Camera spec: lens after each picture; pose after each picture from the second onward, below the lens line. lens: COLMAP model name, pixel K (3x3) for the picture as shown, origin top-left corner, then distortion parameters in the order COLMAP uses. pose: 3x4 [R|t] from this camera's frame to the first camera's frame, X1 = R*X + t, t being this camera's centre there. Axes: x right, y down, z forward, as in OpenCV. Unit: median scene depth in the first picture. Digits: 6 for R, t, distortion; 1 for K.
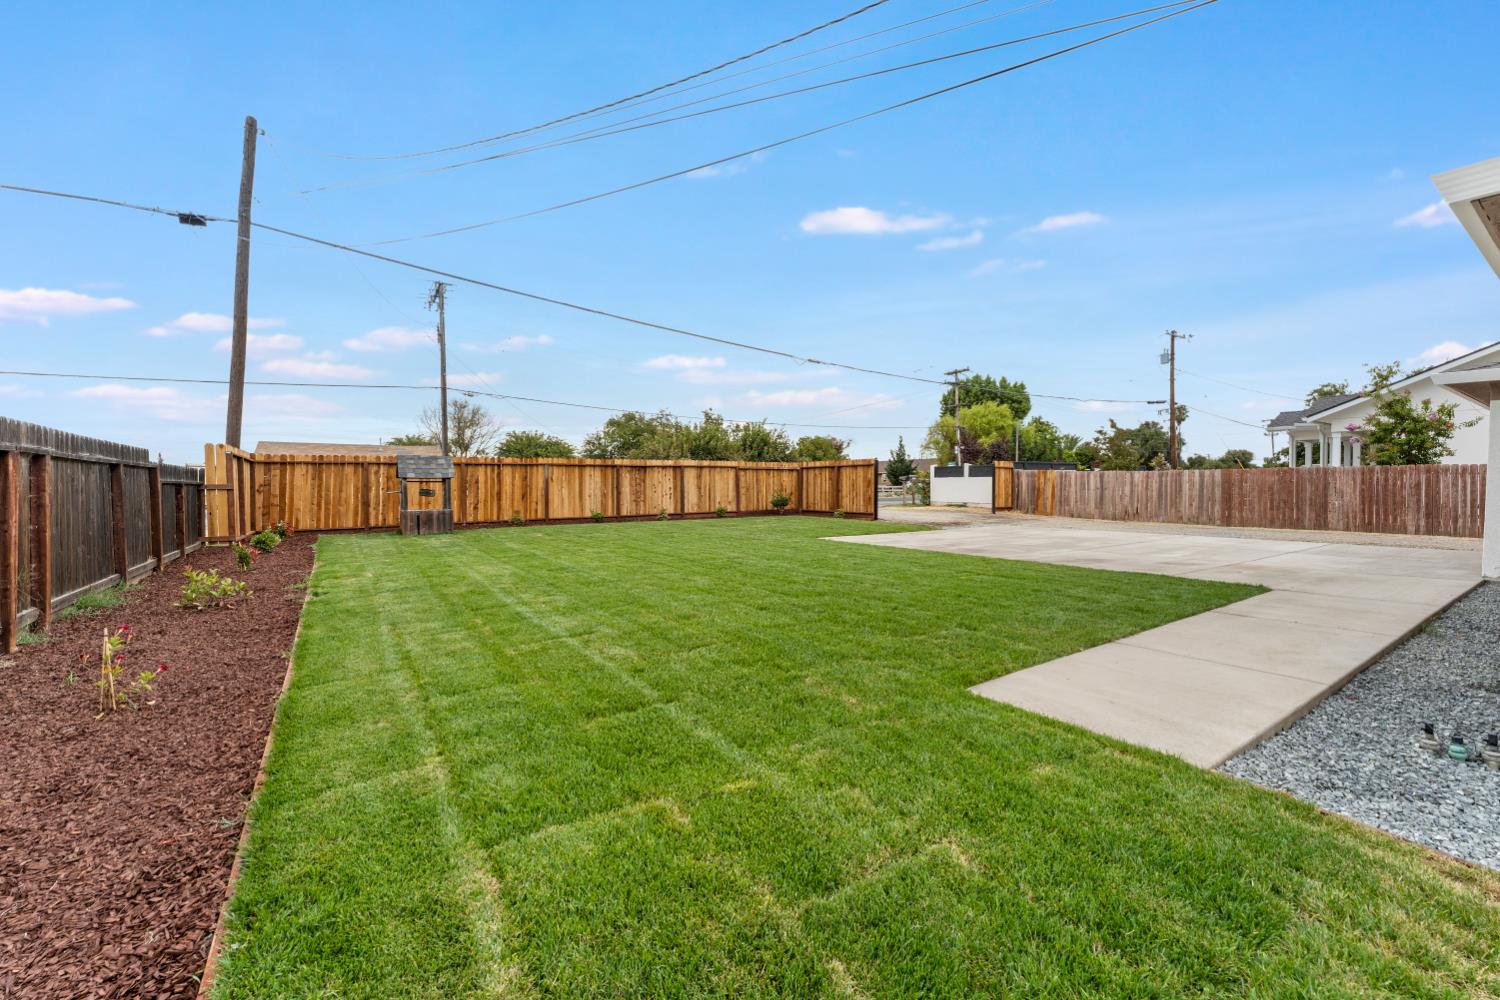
lens RADIAL K [[615.6, 0, 749.7], [0, 615.6, 497.0], [0, 0, 1]] dist [0.001932, 0.000390]
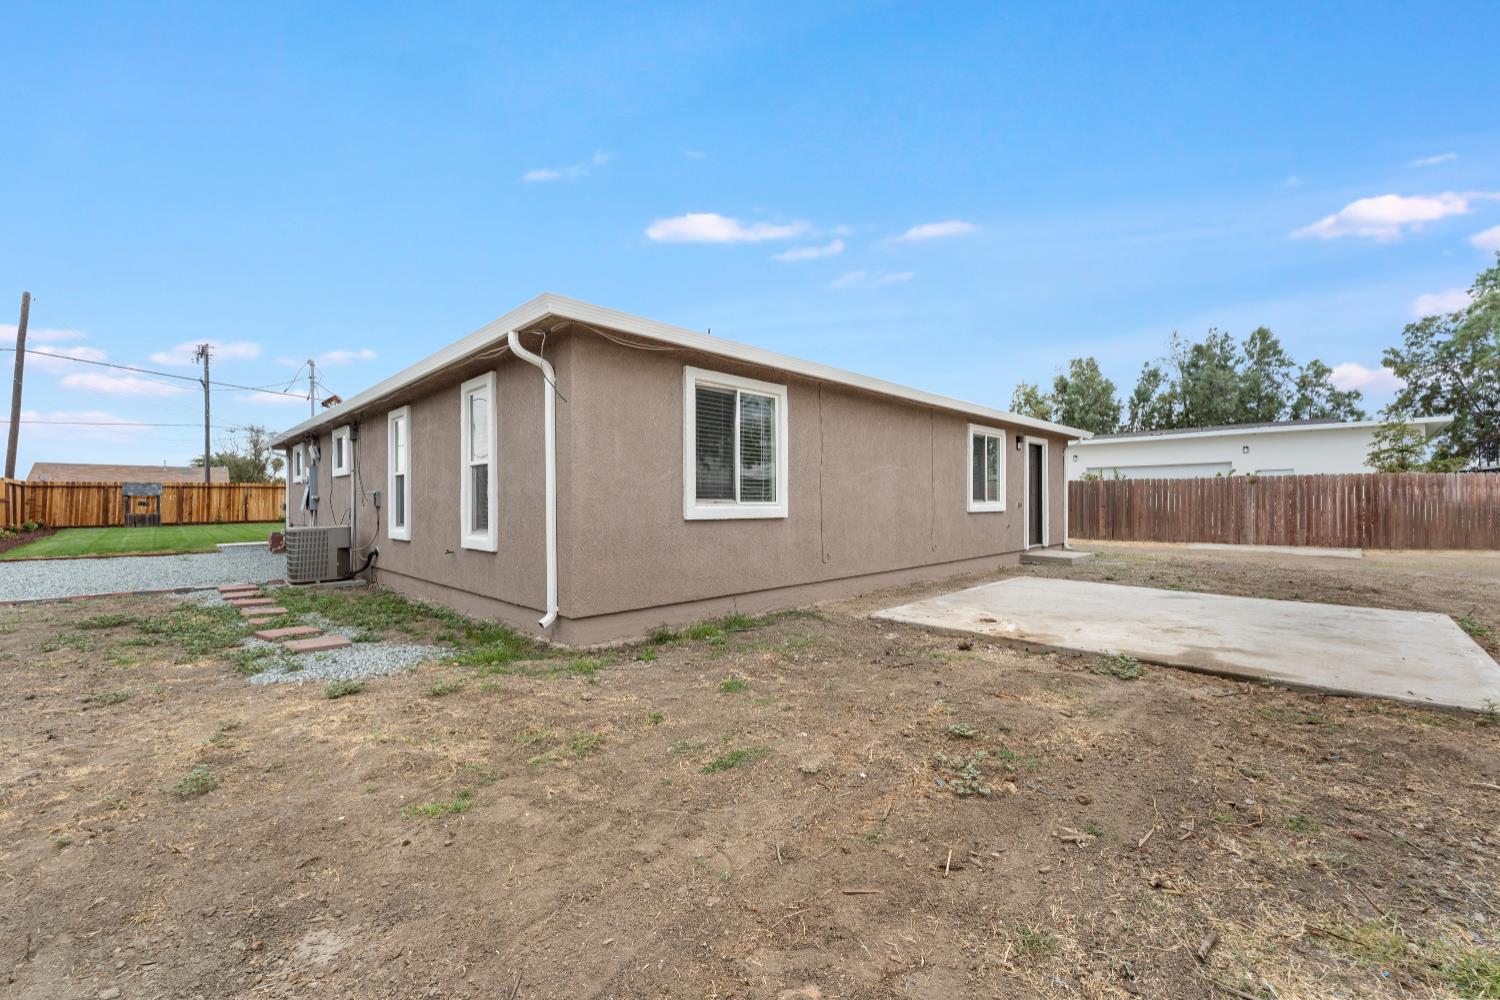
lens RADIAL K [[599.9, 0, 739.3], [0, 599.9, 496.9], [0, 0, 1]] dist [0.008039, -0.000199]
pose [[0.983180, -0.000971, 0.182635, 0.784220], [0.005946, 0.999626, -0.026696, 0.027476], [-0.182541, 0.027333, 0.982818, -0.947687]]
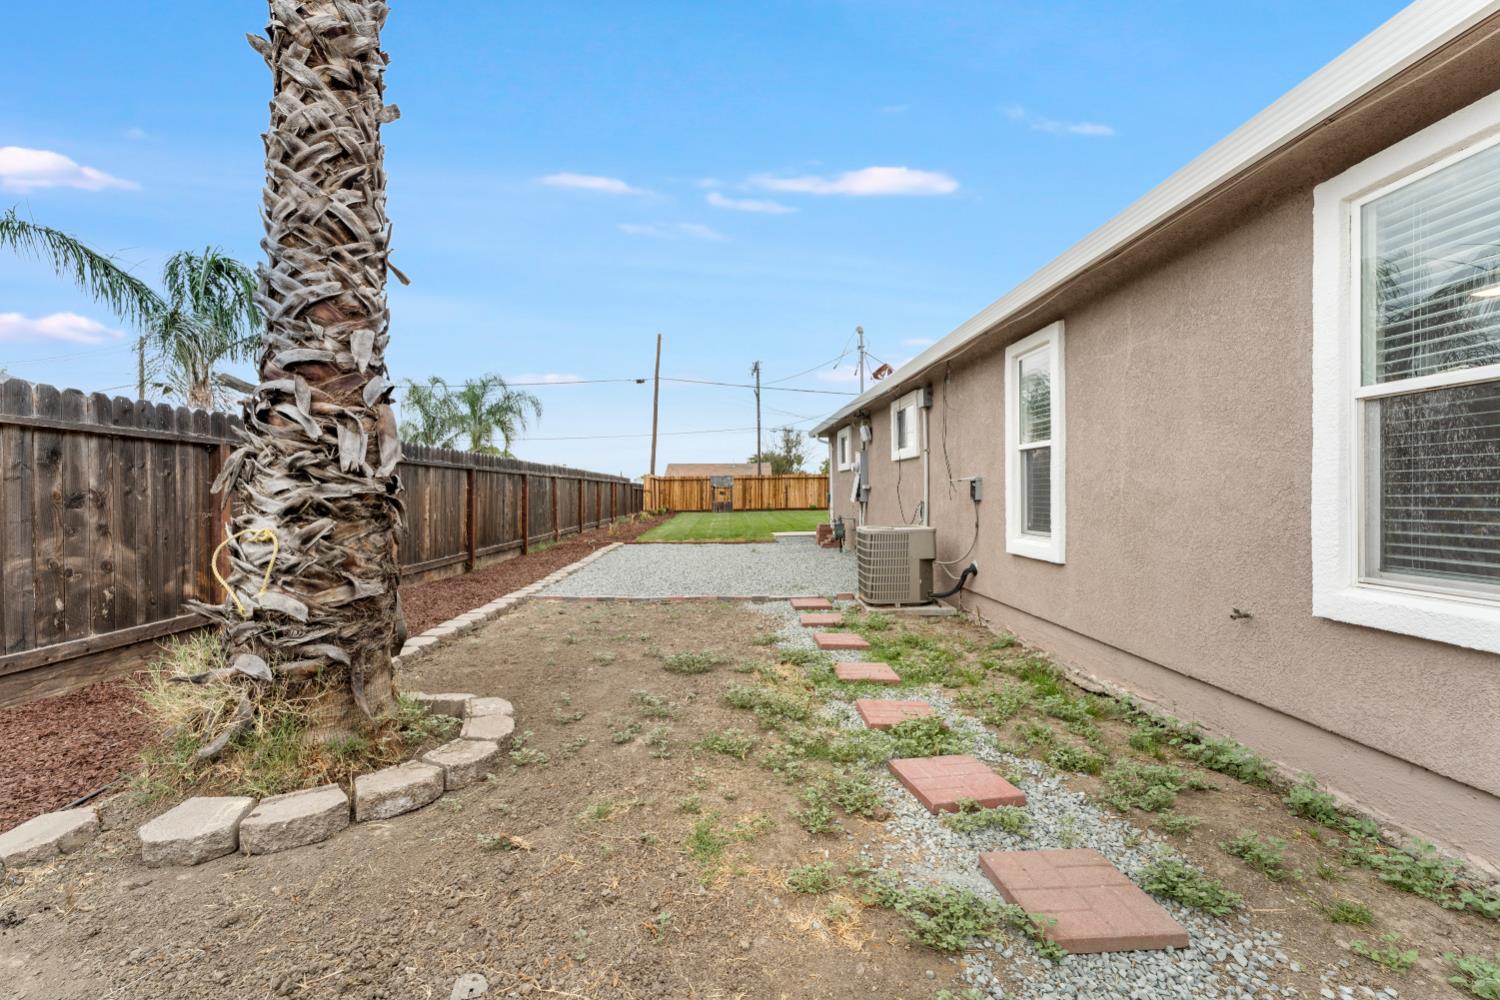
lens RADIAL K [[615.6, 0, 749.7], [0, 615.6, 497.0], [0, 0, 1]] dist [0.001932, 0.000390]
pose [[0.852877, -0.000451, -0.522112, 0.630352], [-0.004118, 0.999963, -0.007590, 0.020610], [0.522096, 0.008623, 0.852843, -0.724265]]
